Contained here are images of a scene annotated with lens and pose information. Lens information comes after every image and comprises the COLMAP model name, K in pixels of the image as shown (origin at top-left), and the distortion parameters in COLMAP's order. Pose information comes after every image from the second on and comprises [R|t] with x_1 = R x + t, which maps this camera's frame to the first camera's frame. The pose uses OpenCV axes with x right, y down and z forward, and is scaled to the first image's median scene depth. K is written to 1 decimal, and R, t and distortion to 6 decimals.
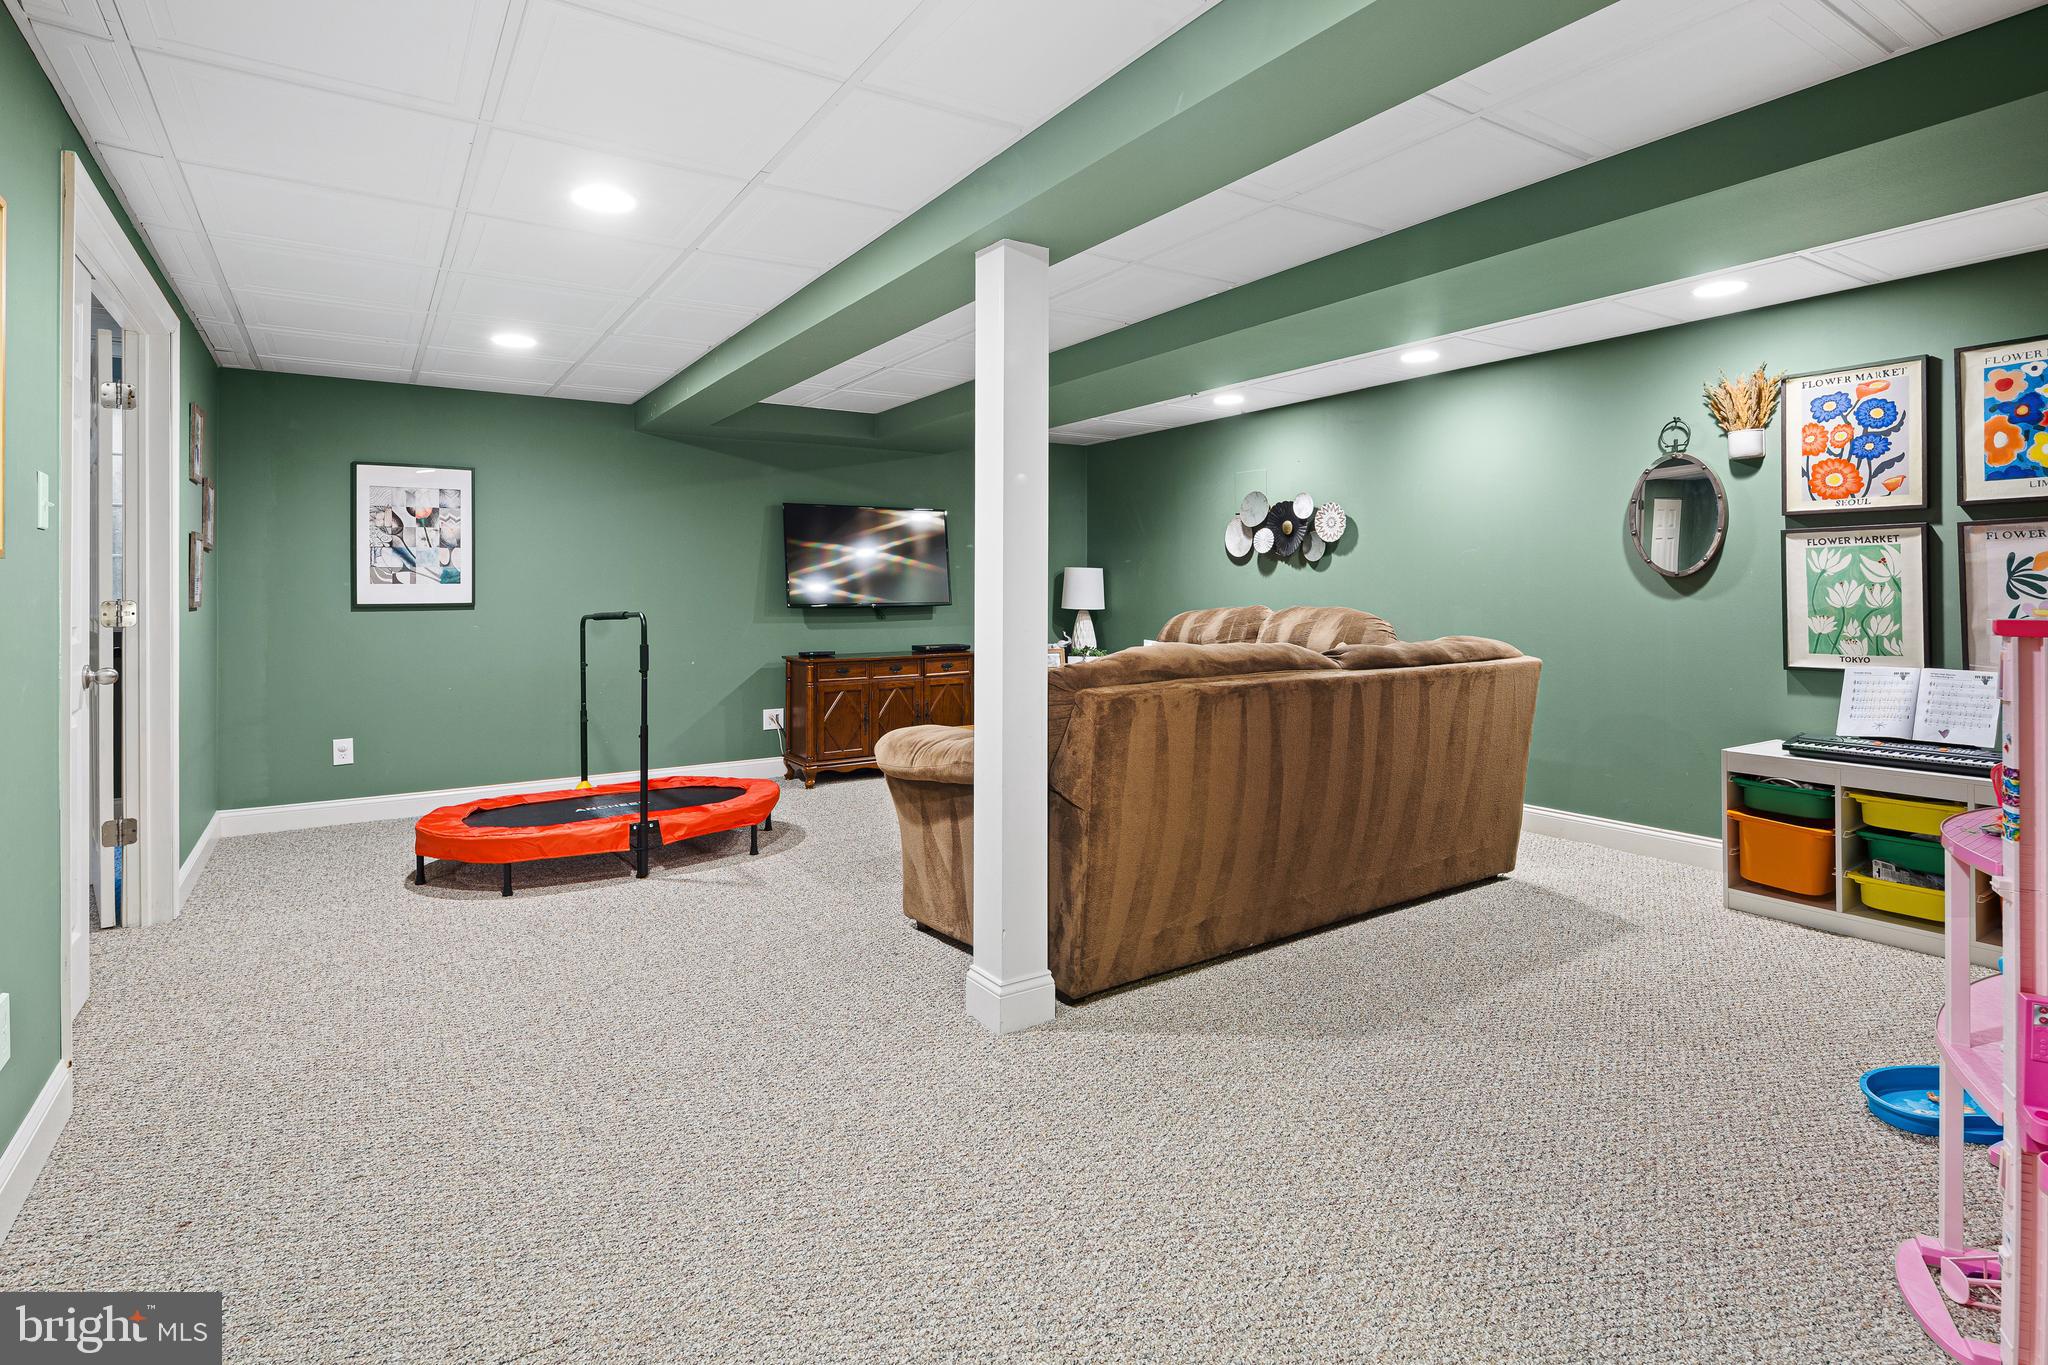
lens RADIAL K [[1026.2, 0, 1029.5], [0, 1026.2, 565.4], [0, 0, 1]] dist [0.001360, -0.000804]
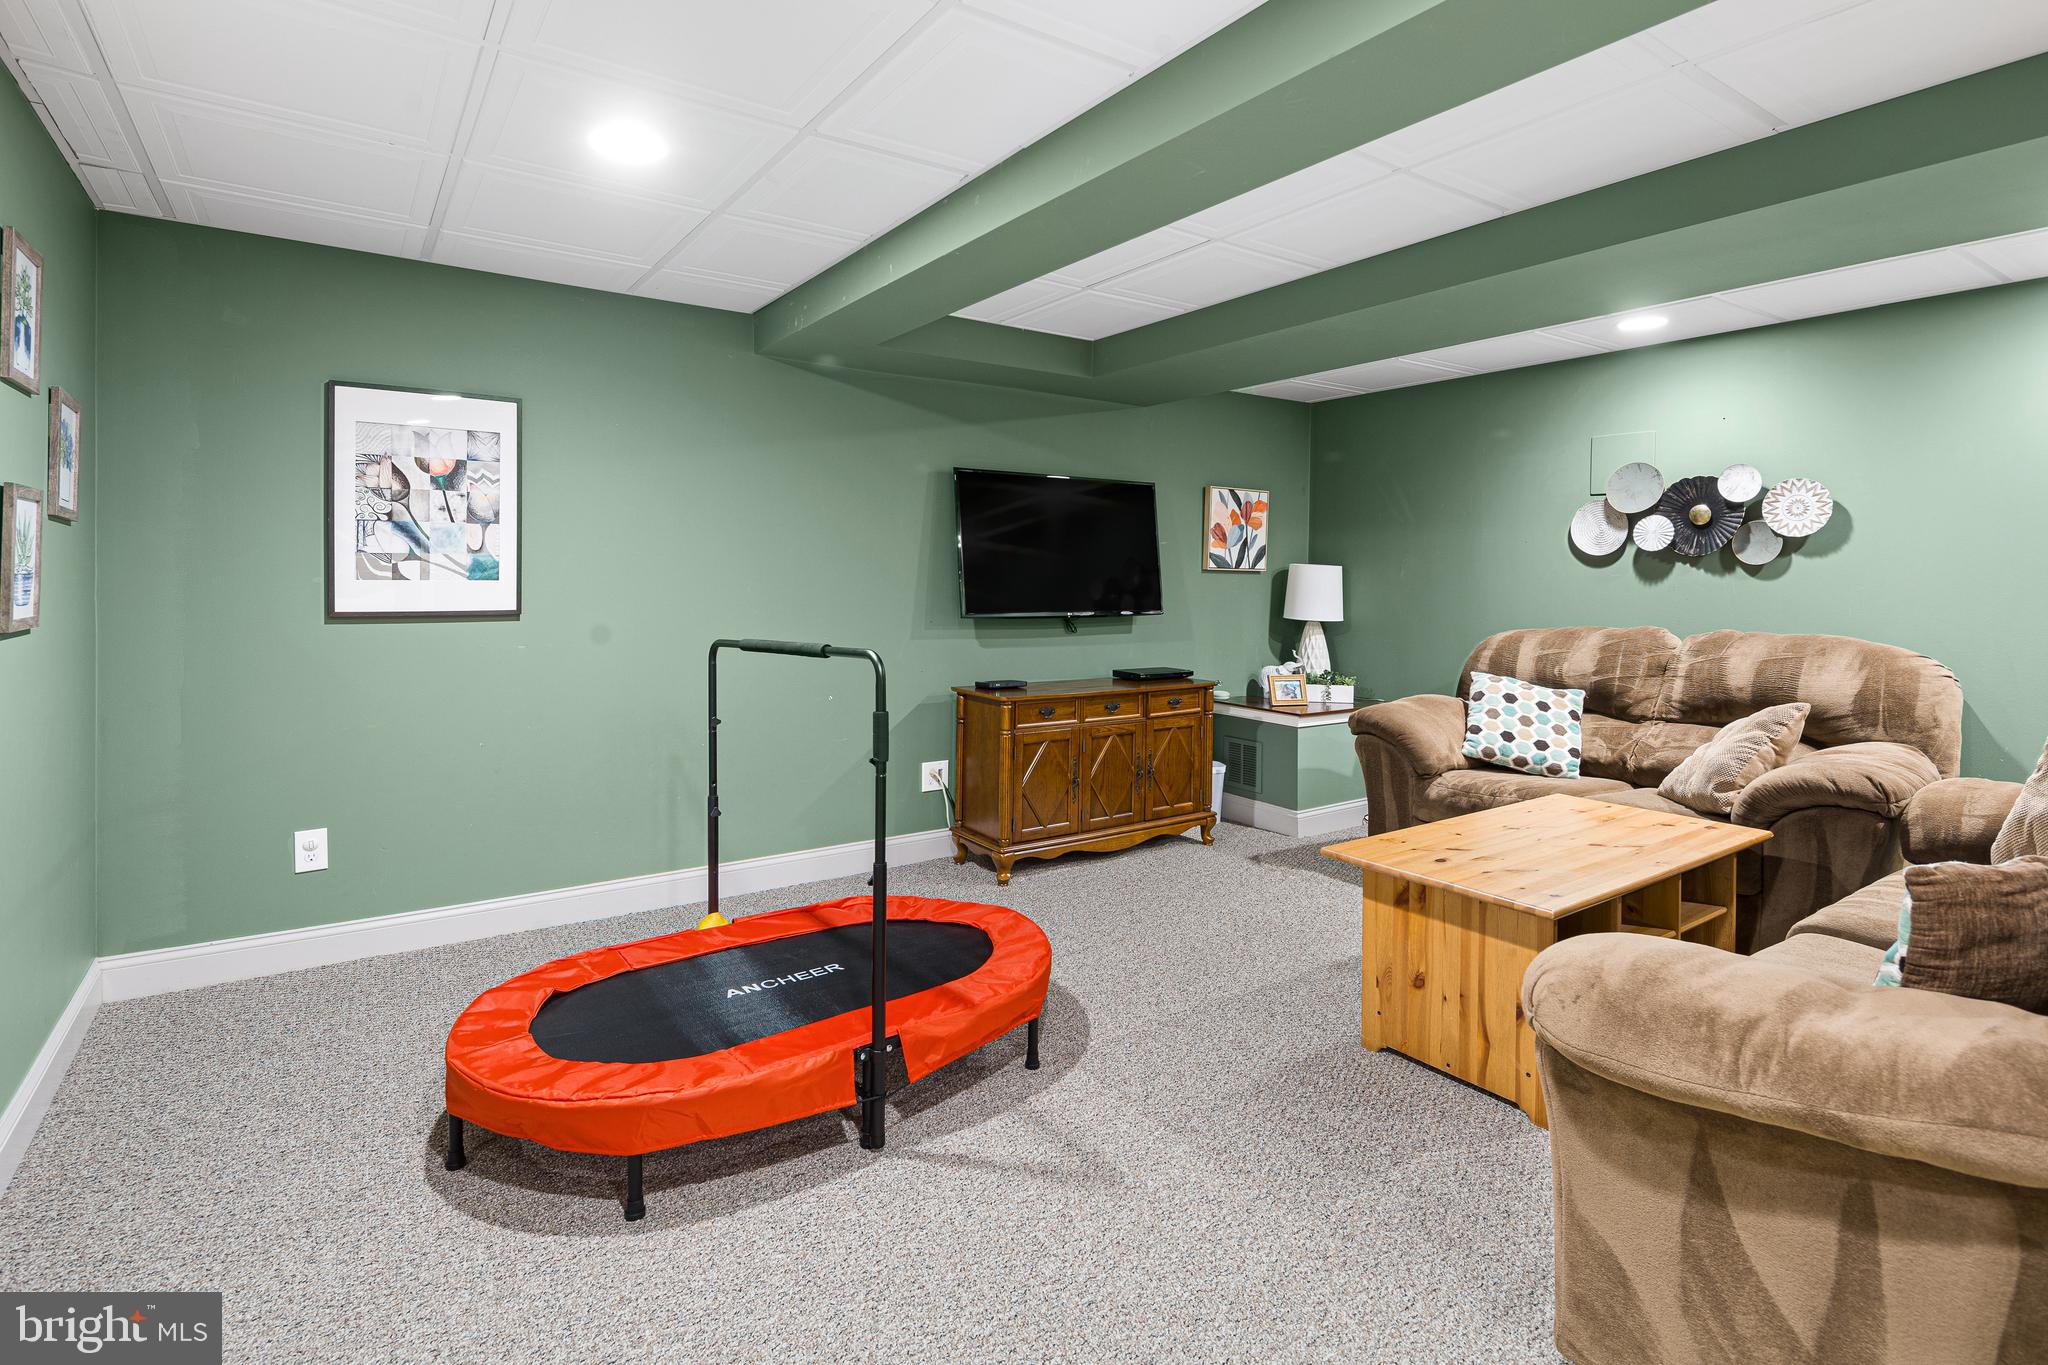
lens RADIAL K [[1006.9, 0, 1019.8], [0, 1006.9, 572.0], [0, 0, 1]] dist [0.011766, -0.008751]
pose [[0.999753, 0.016001, 0.015437, -0.239132], [-0.016300, 0.999678, 0.019445, -0.004706], [-0.015121, -0.019692, 0.999692, 0.365733]]
